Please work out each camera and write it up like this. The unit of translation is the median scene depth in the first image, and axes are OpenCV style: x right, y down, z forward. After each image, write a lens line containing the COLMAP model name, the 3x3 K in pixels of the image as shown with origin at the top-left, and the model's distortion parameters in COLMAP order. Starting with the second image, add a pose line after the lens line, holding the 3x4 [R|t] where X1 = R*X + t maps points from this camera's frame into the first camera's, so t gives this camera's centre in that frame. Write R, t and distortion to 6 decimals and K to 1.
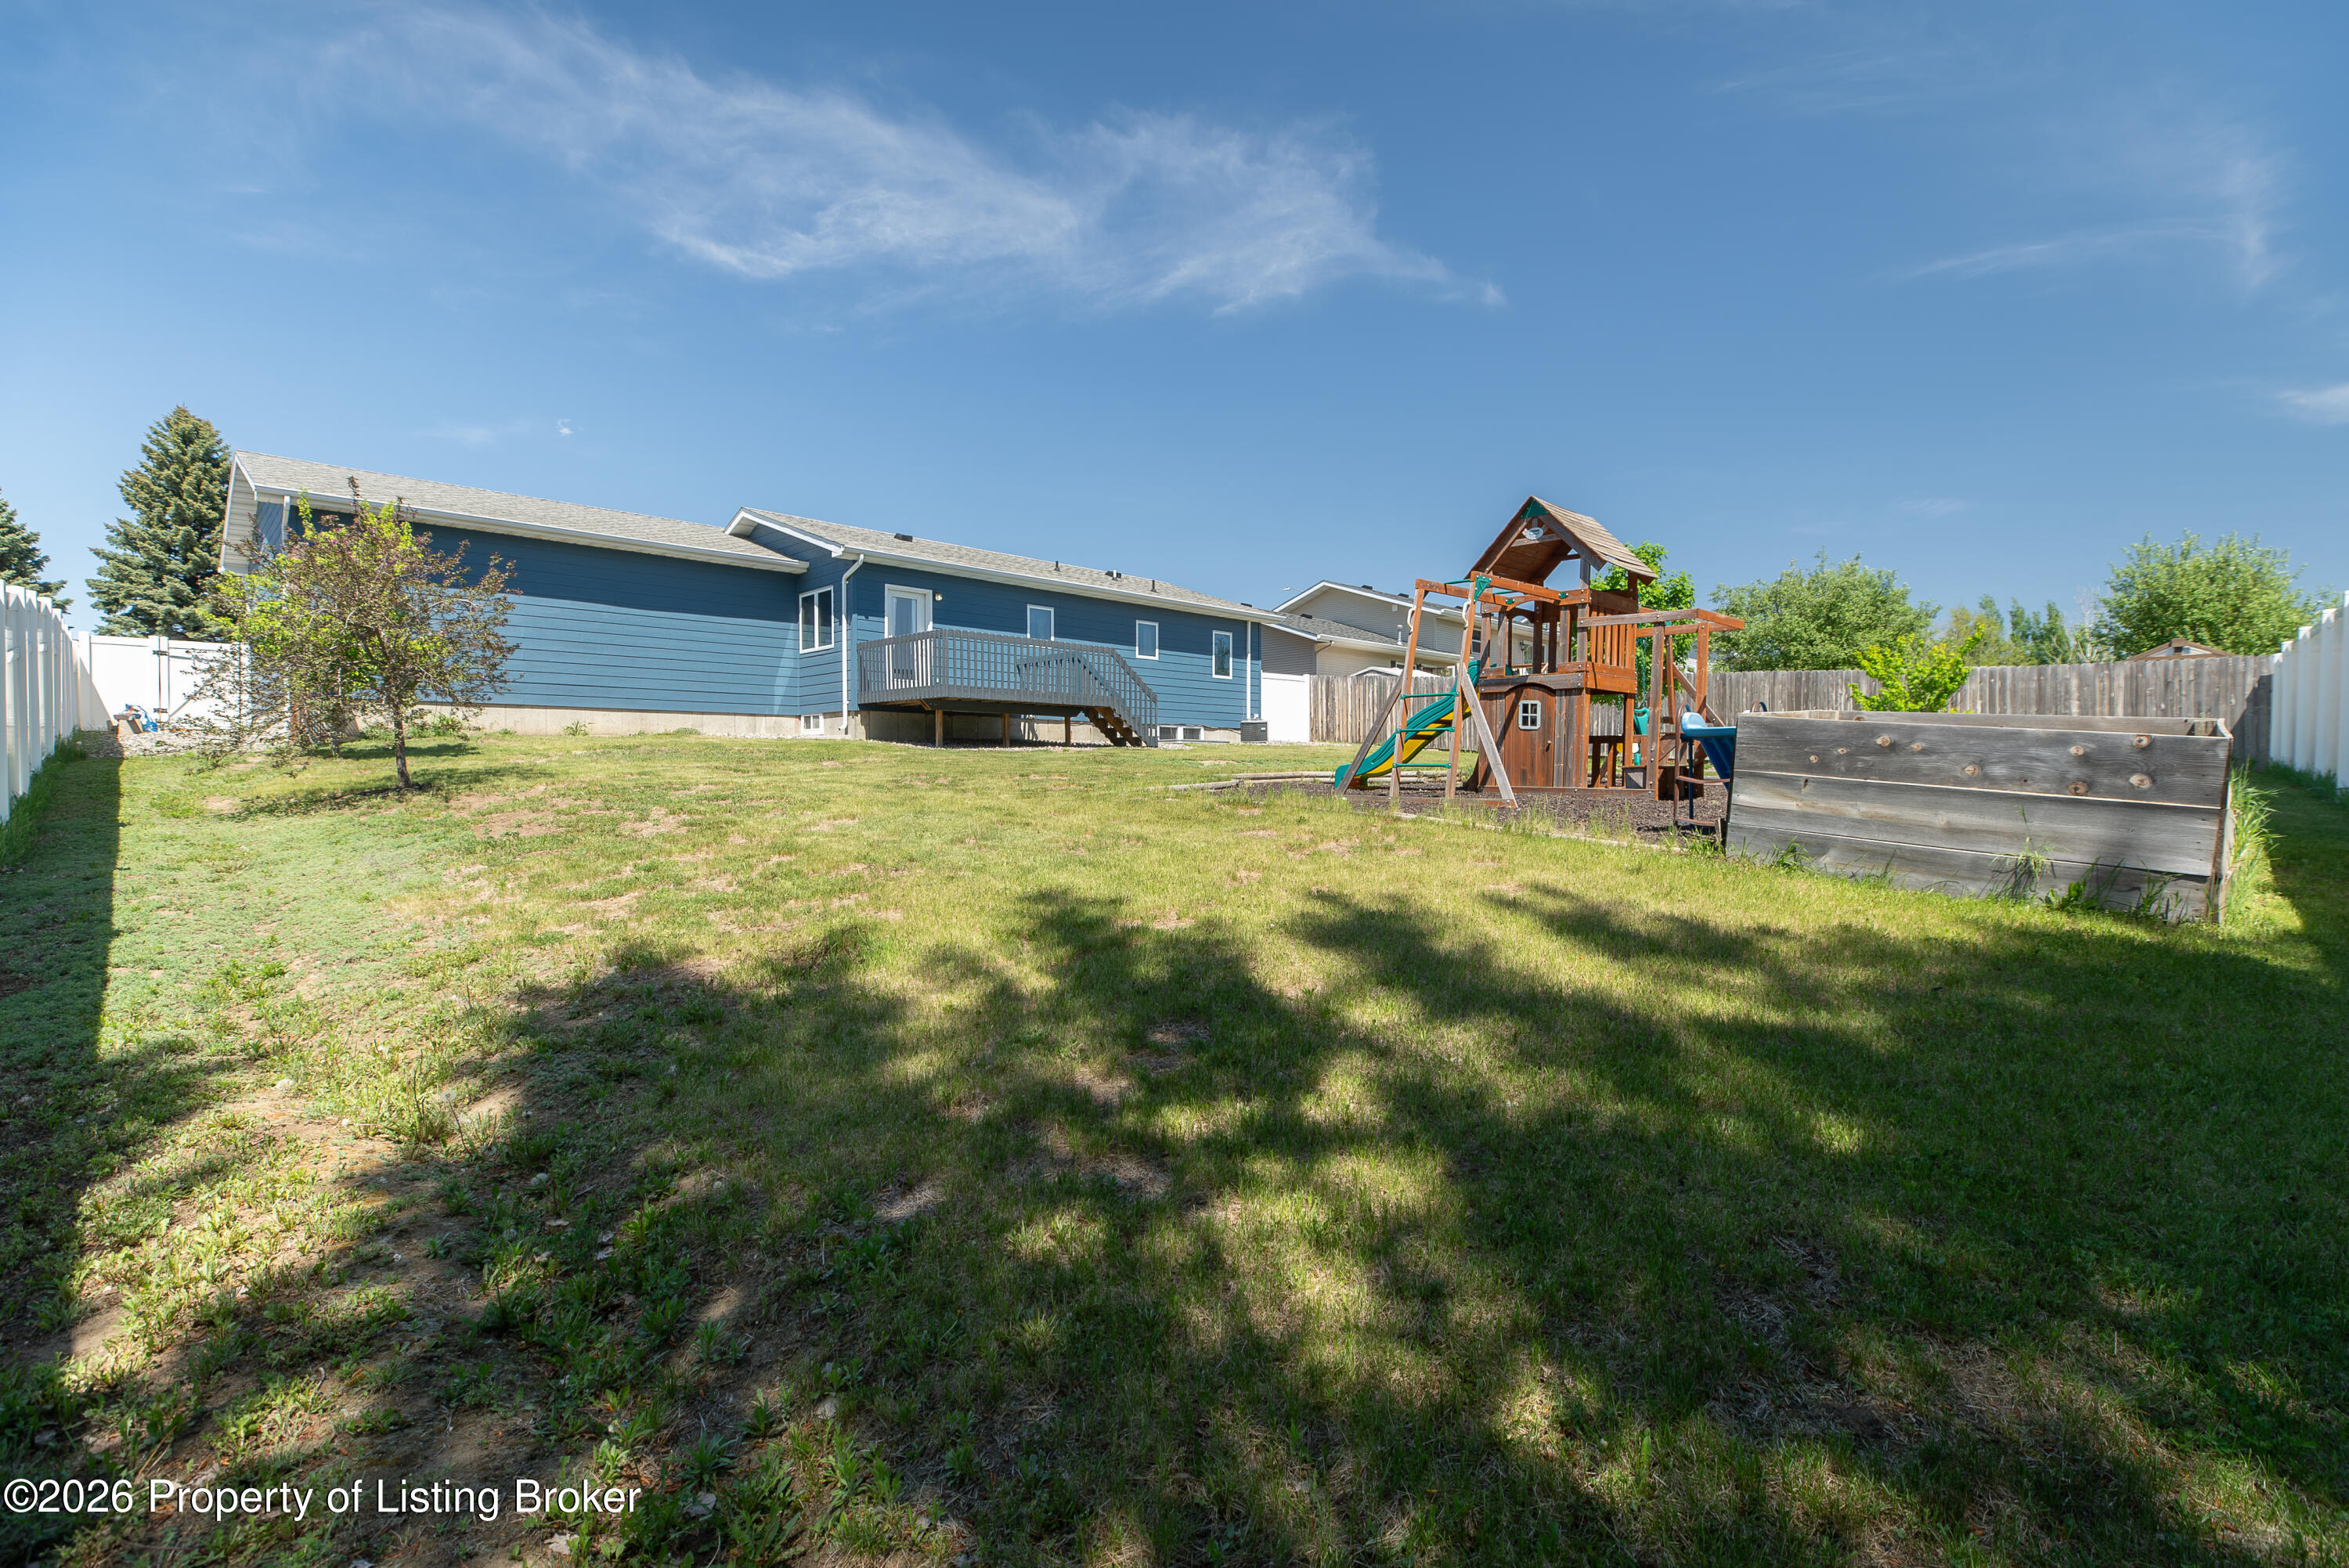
lens RADIAL K [[1055.7, 0, 1174.5], [0, 1055.7, 784.0], [0, 0, 1]] dist [-0.001376, 0.000925]
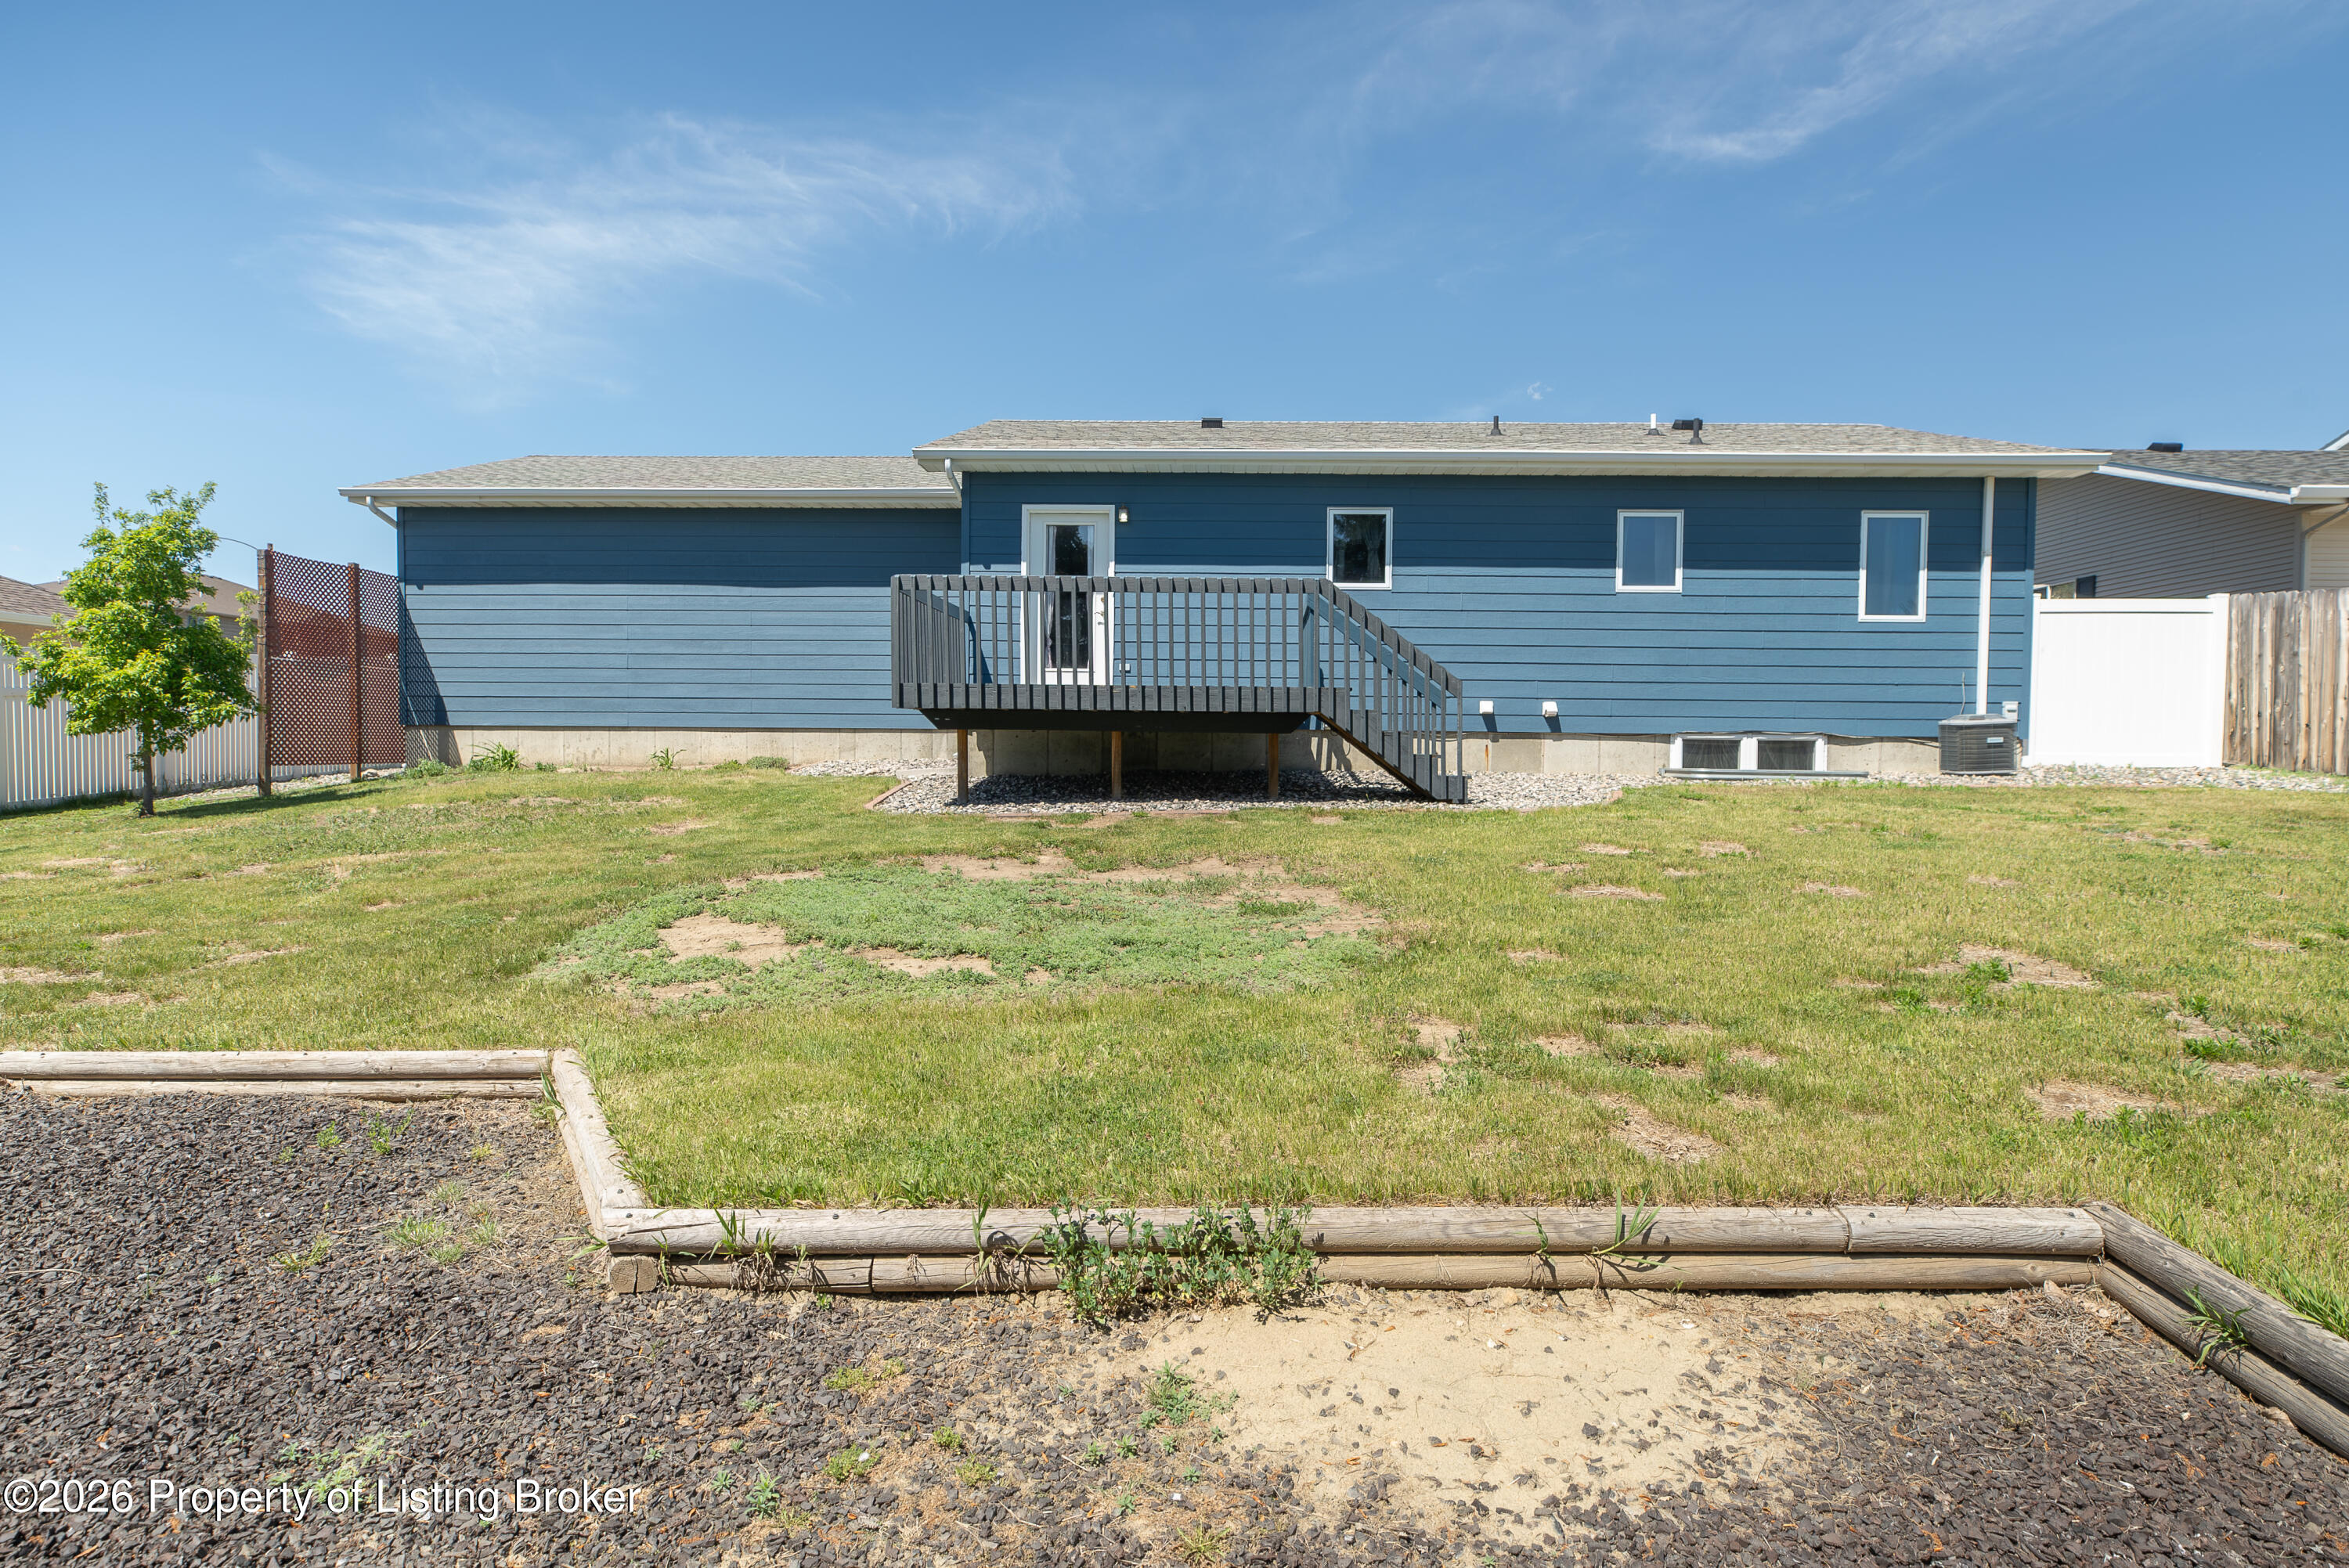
lens RADIAL K [[1221.9, 0, 1185.3], [0, 1221.9, 793.8], [0, 0, 1]] dist [-0.005226, 0.000899]
pose [[0.693049, 0.031313, -0.720211, 0.238016], [-0.018392, 0.999499, 0.025758, -0.044173], [0.720656, -0.004606, 0.693277, 0.524716]]
